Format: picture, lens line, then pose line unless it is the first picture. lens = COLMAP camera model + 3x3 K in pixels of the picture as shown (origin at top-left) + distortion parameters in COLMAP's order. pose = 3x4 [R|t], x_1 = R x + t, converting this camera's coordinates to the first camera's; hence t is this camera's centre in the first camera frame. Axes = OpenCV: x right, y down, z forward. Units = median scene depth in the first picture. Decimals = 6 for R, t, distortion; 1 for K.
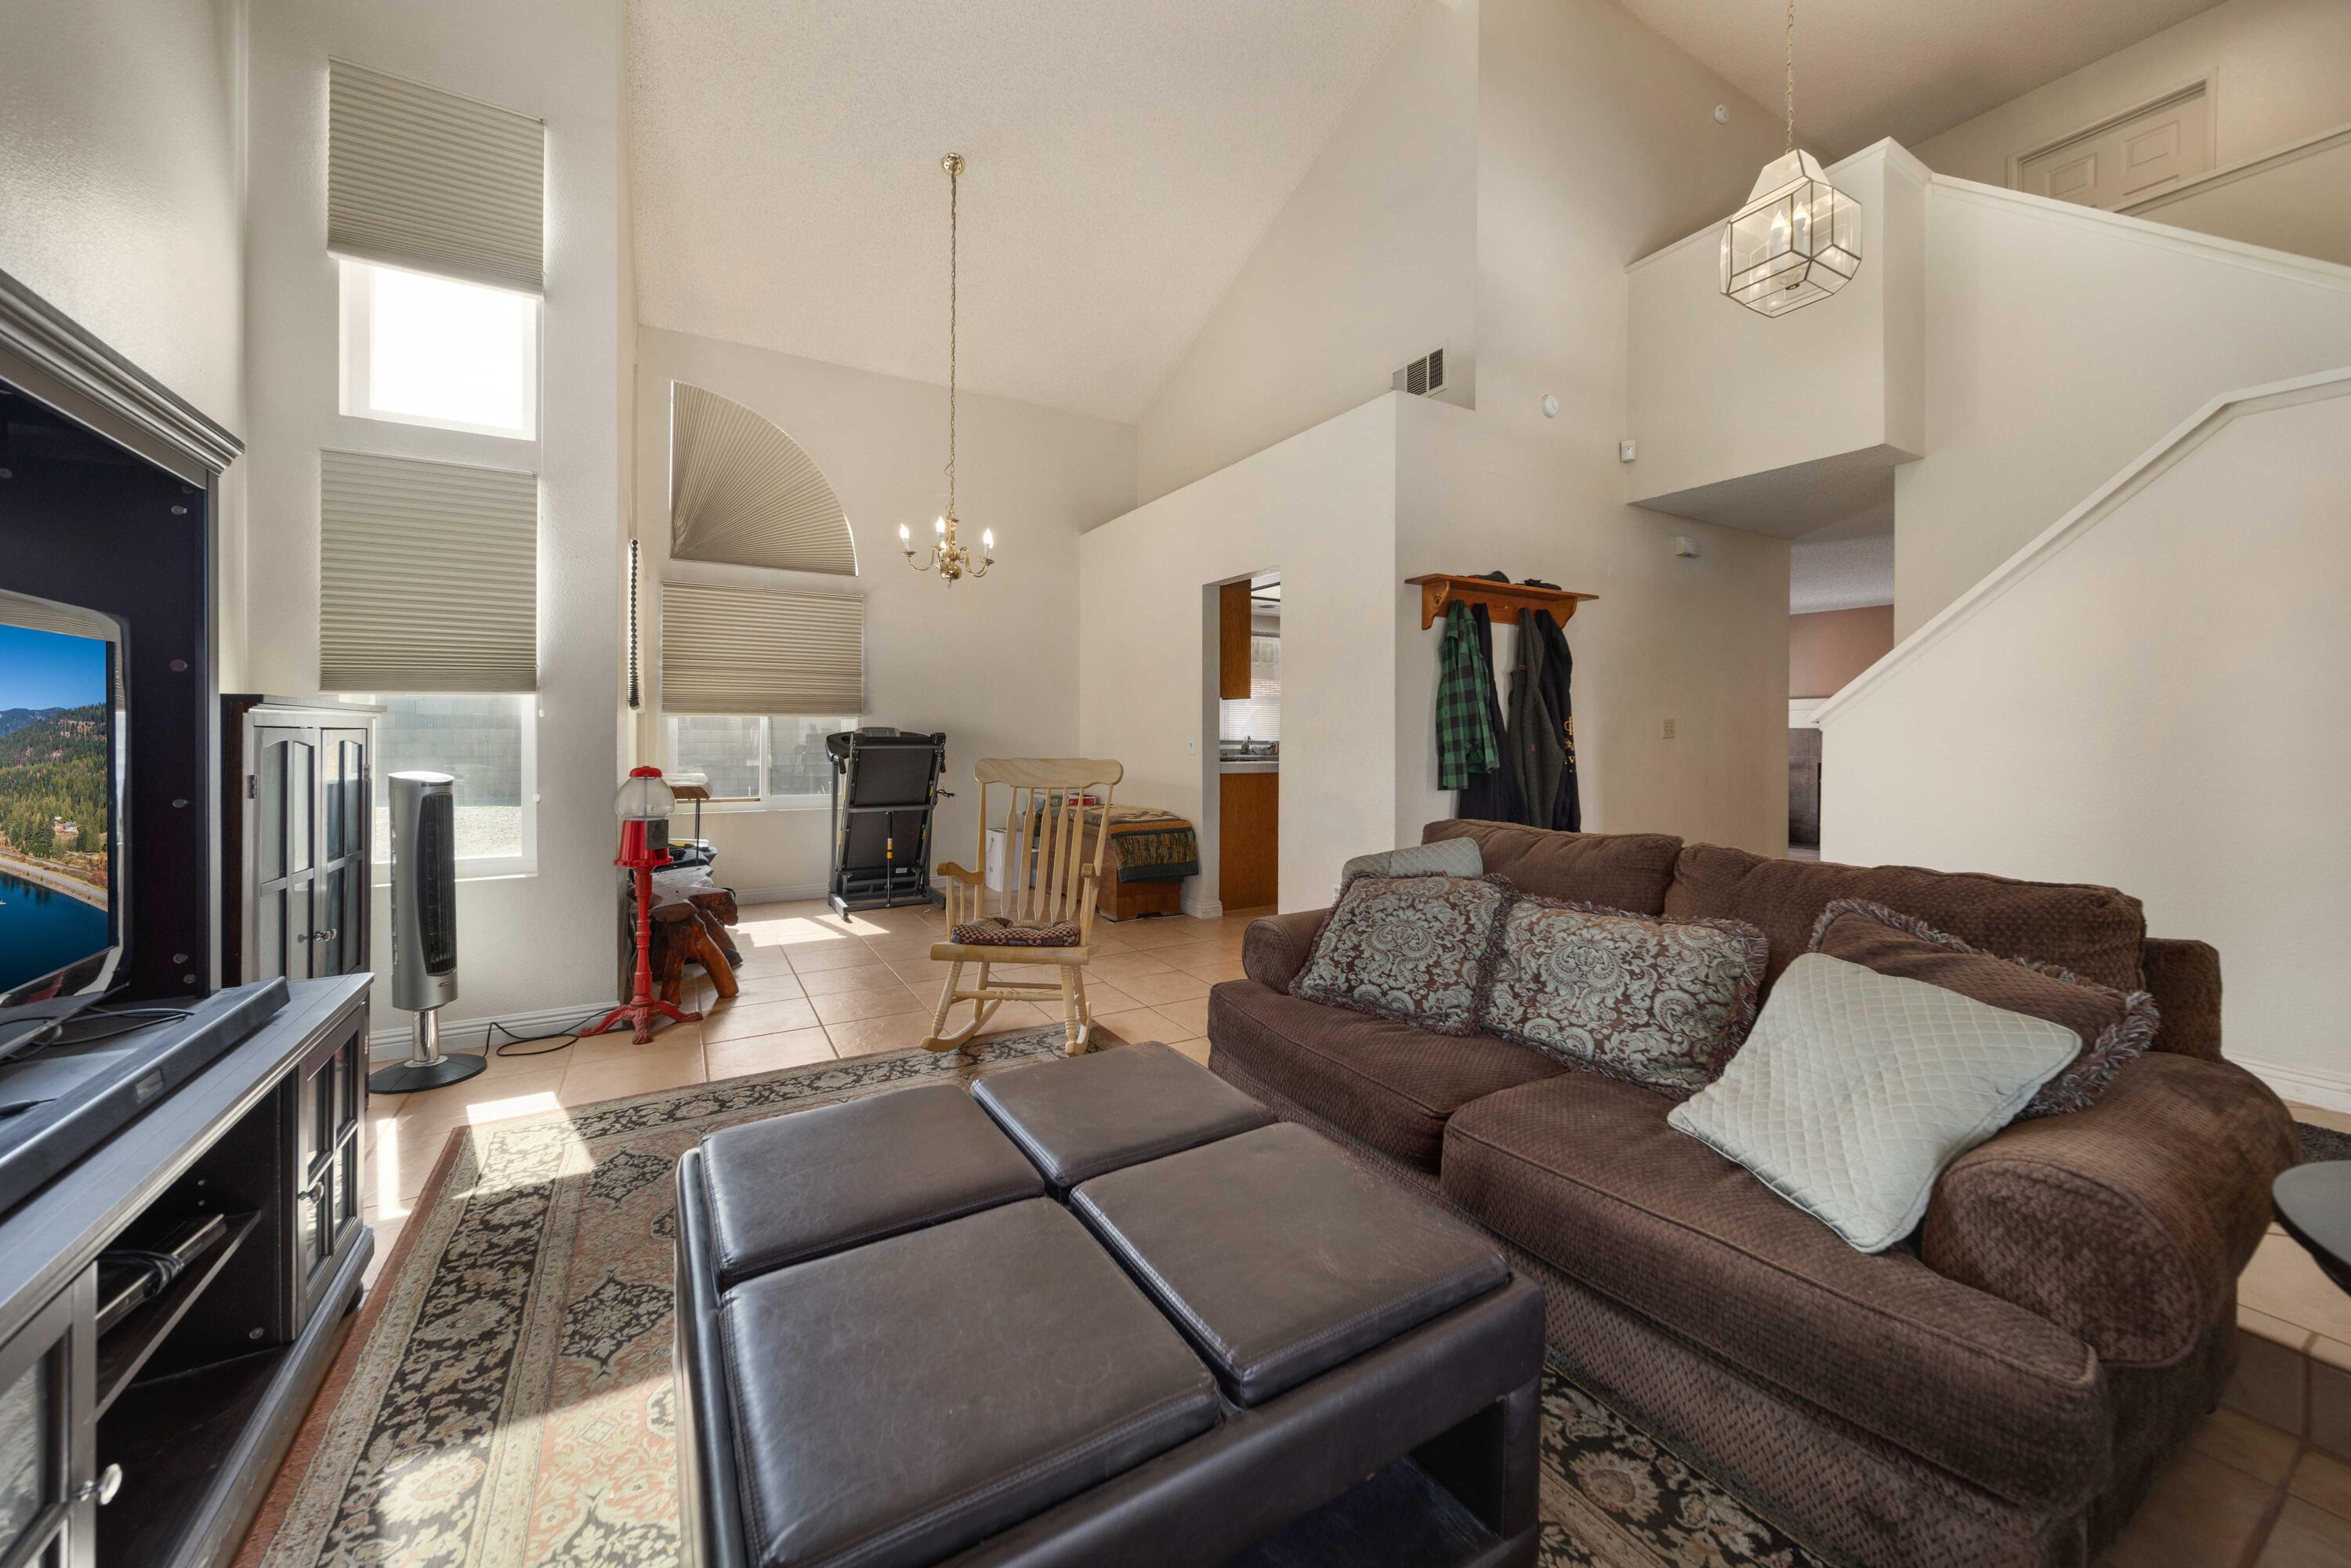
lens RADIAL K [[825.1, 0, 1174.1], [0, 825.1, 762.2], [0, 0, 1]] dist [-0.000021, -0.000363]
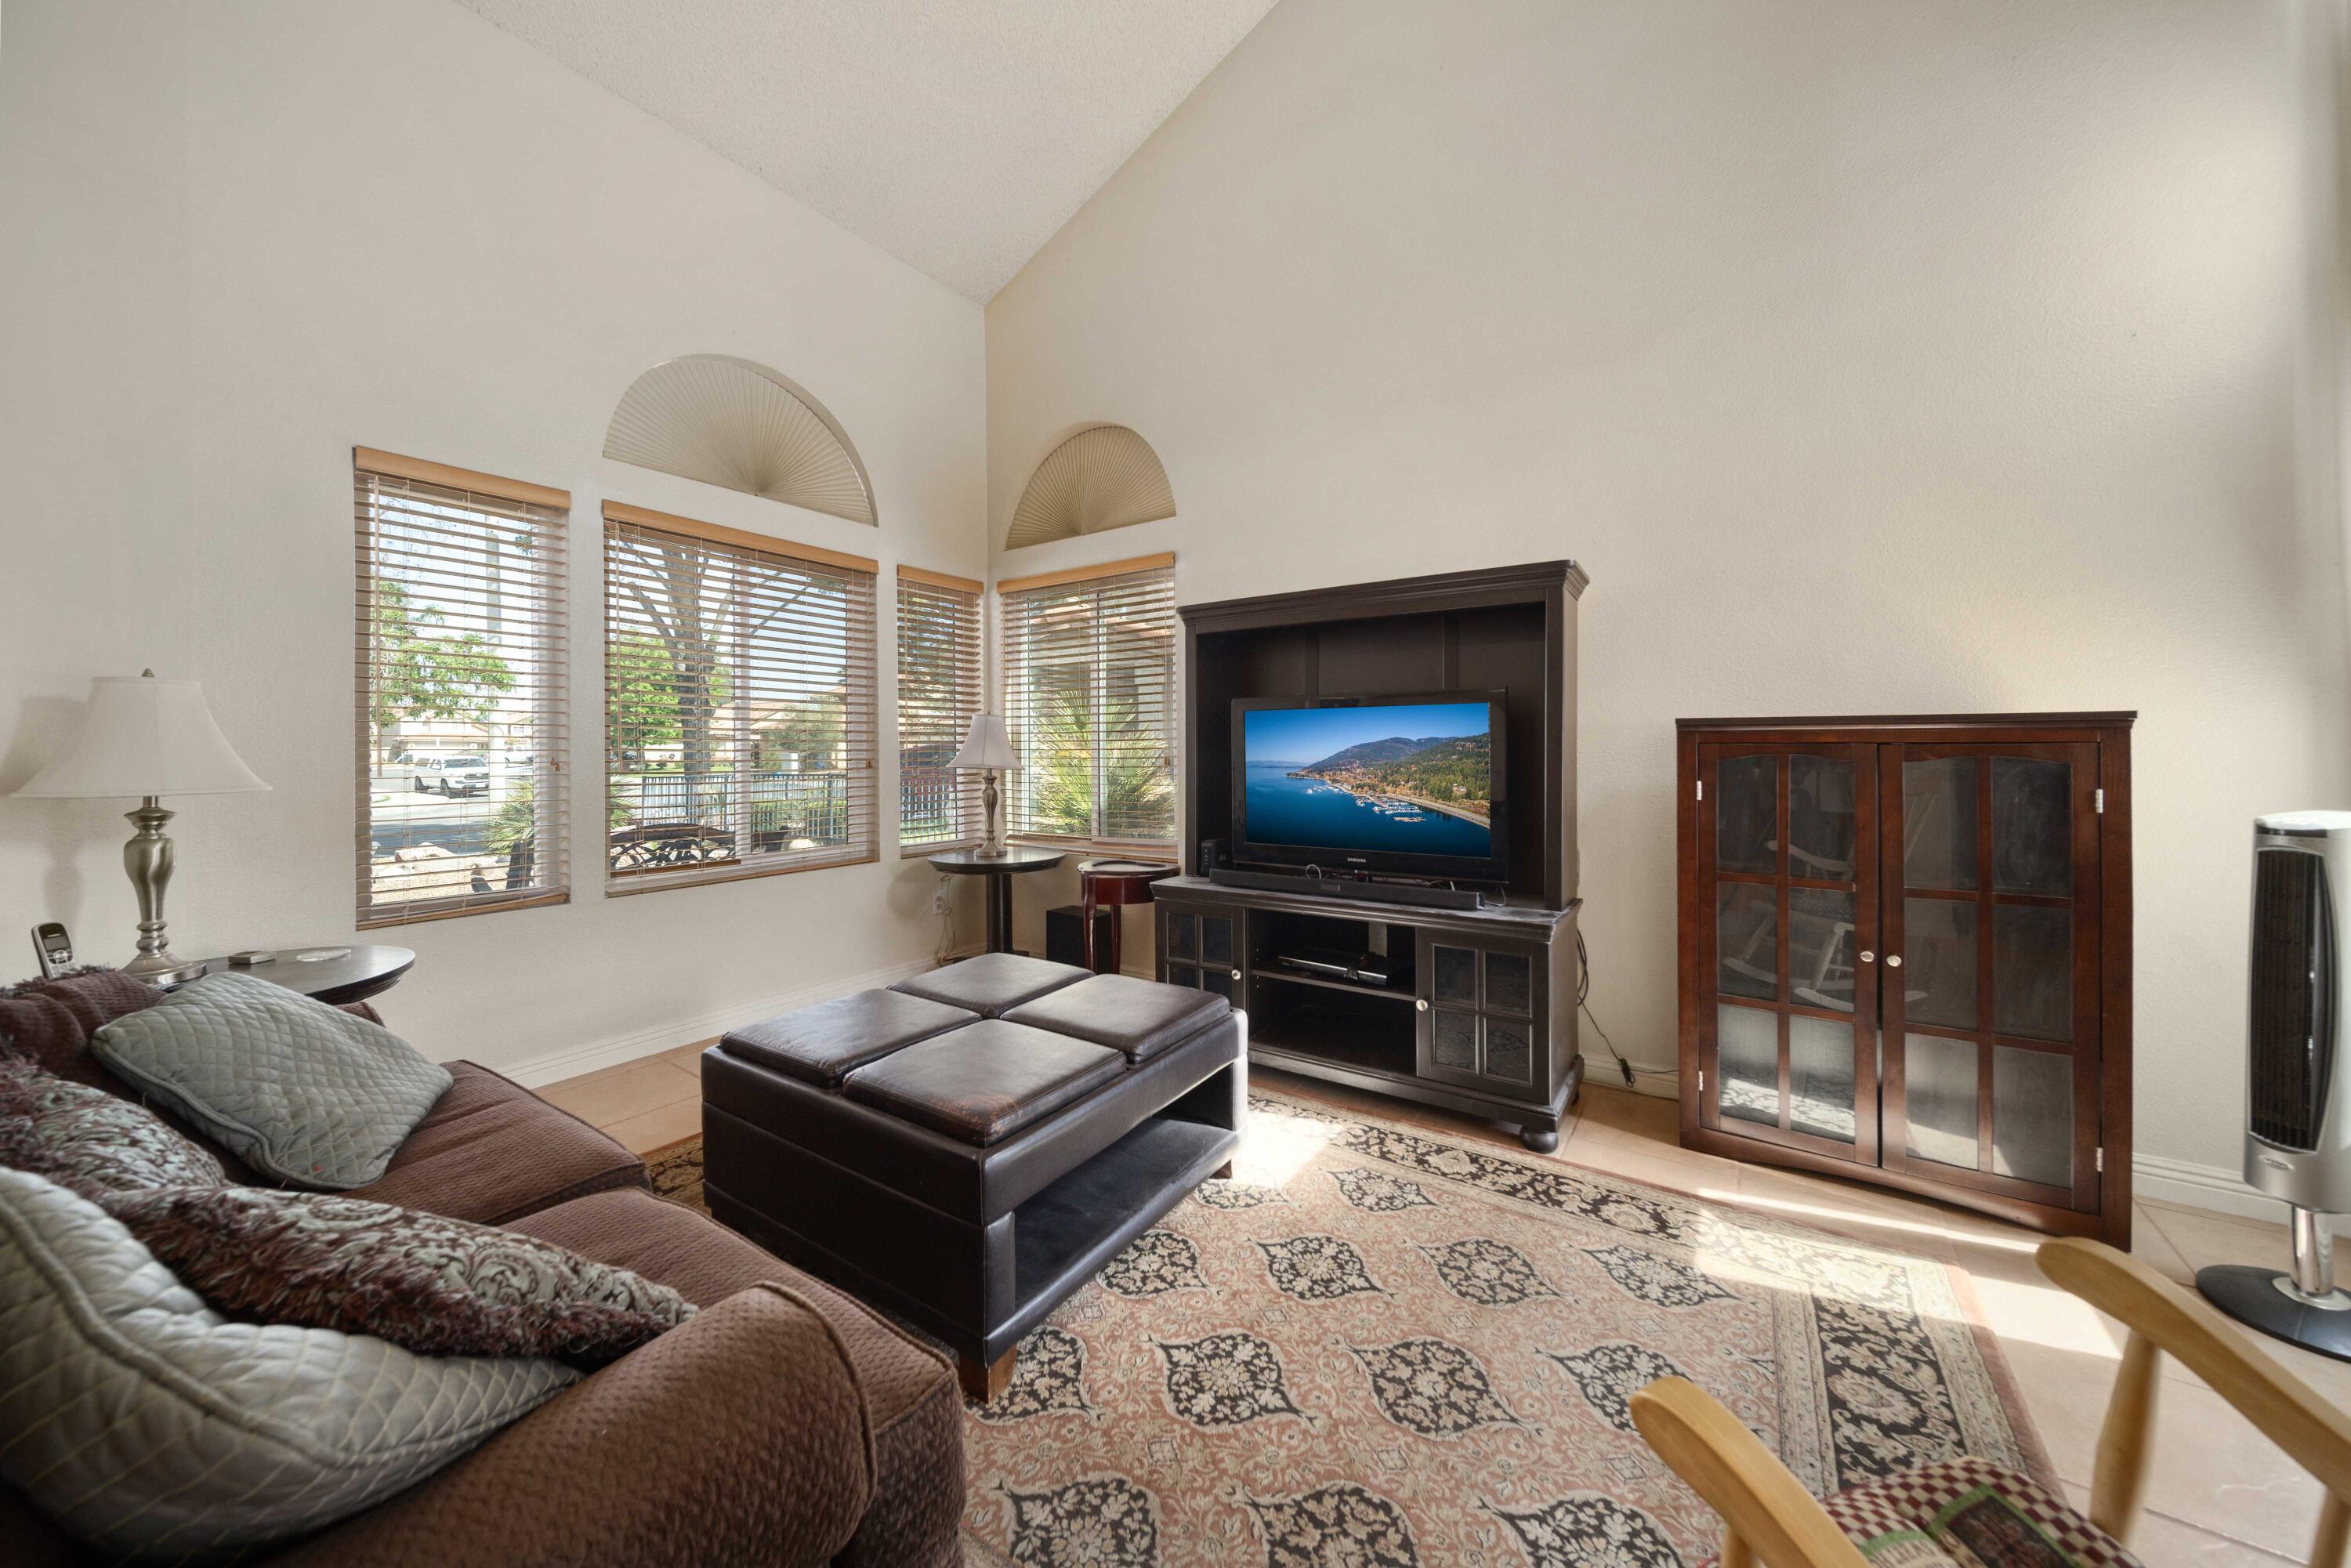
lens RADIAL K [[825.1, 0, 1174.1], [0, 825.1, 762.2], [0, 0, 1]] dist [-0.000021, -0.000363]
pose [[-0.913985, -0.010867, -0.405604, 0.128825], [-0.026333, 0.999122, 0.032572, -0.030027], [0.404894, 0.040451, -0.913469, 1.736188]]
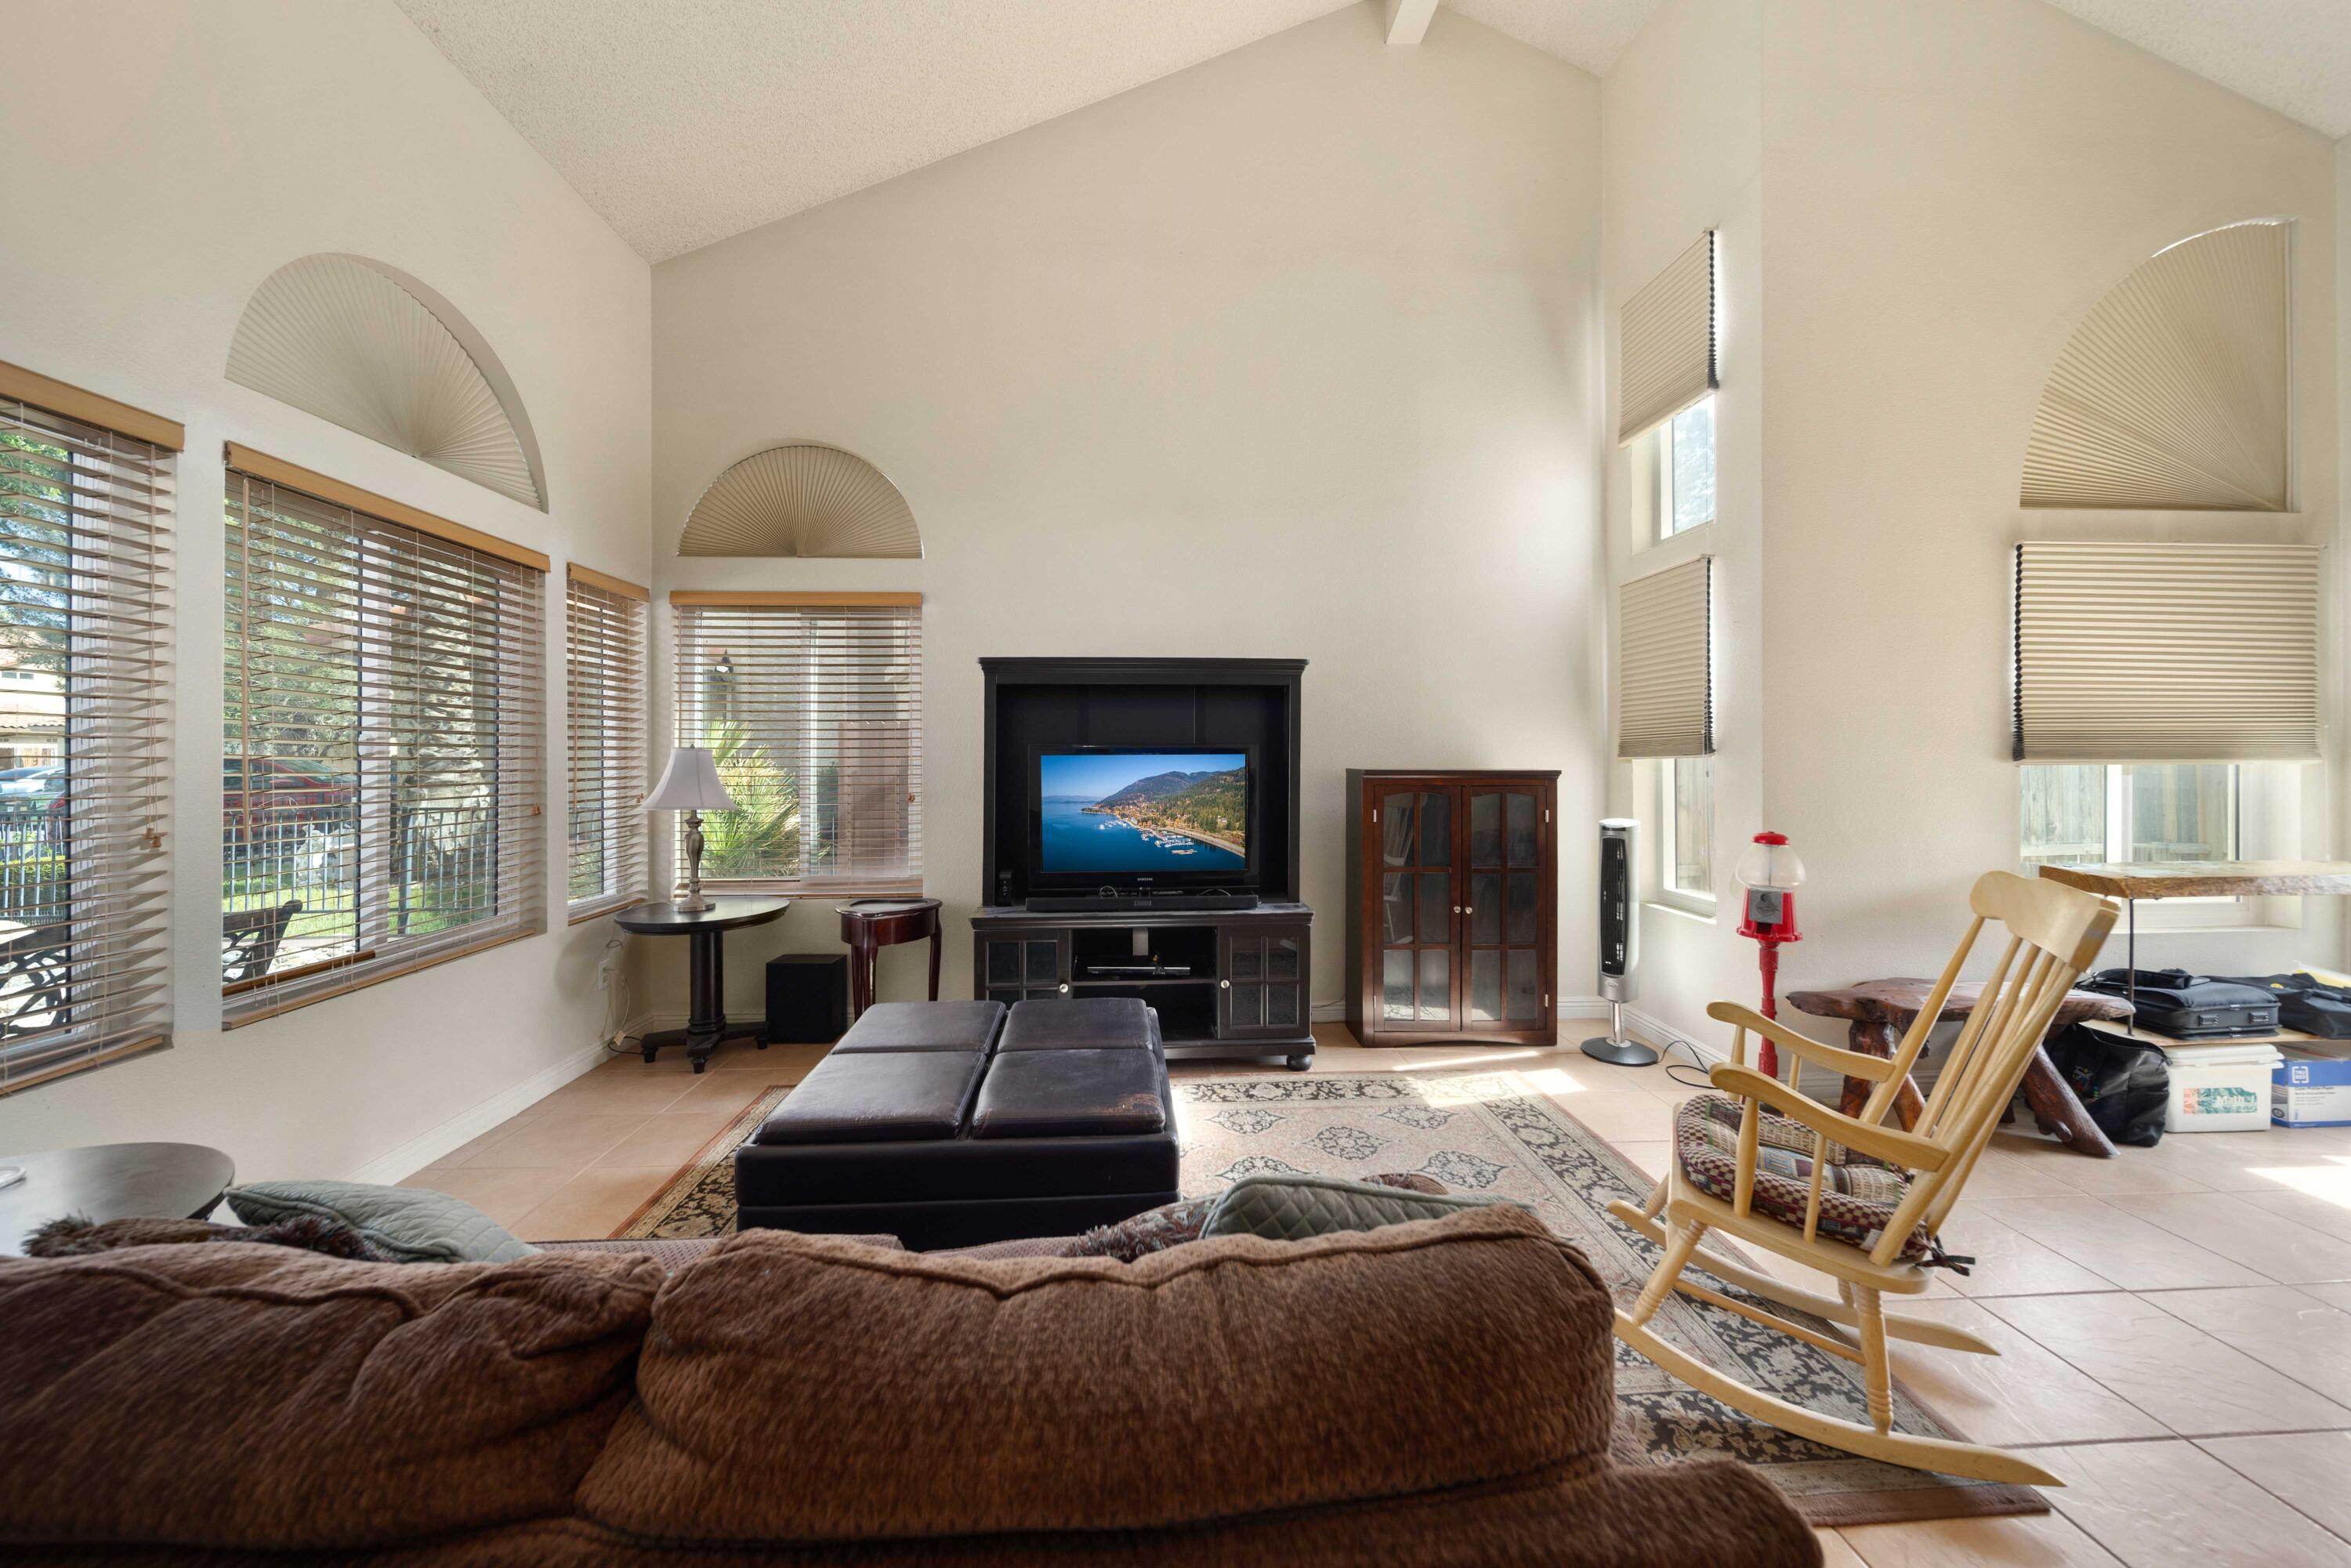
lens RADIAL K [[833.3, 0, 1173.0], [0, 833.3, 770.2], [0, 0, 1]] dist [0.001677, -0.001387]
pose [[-0.473328, -0.007435, -0.880855, 0.829825], [-0.033980, 0.999374, 0.009824, -0.076016], [0.880230, 0.034581, -0.473285, 1.438606]]
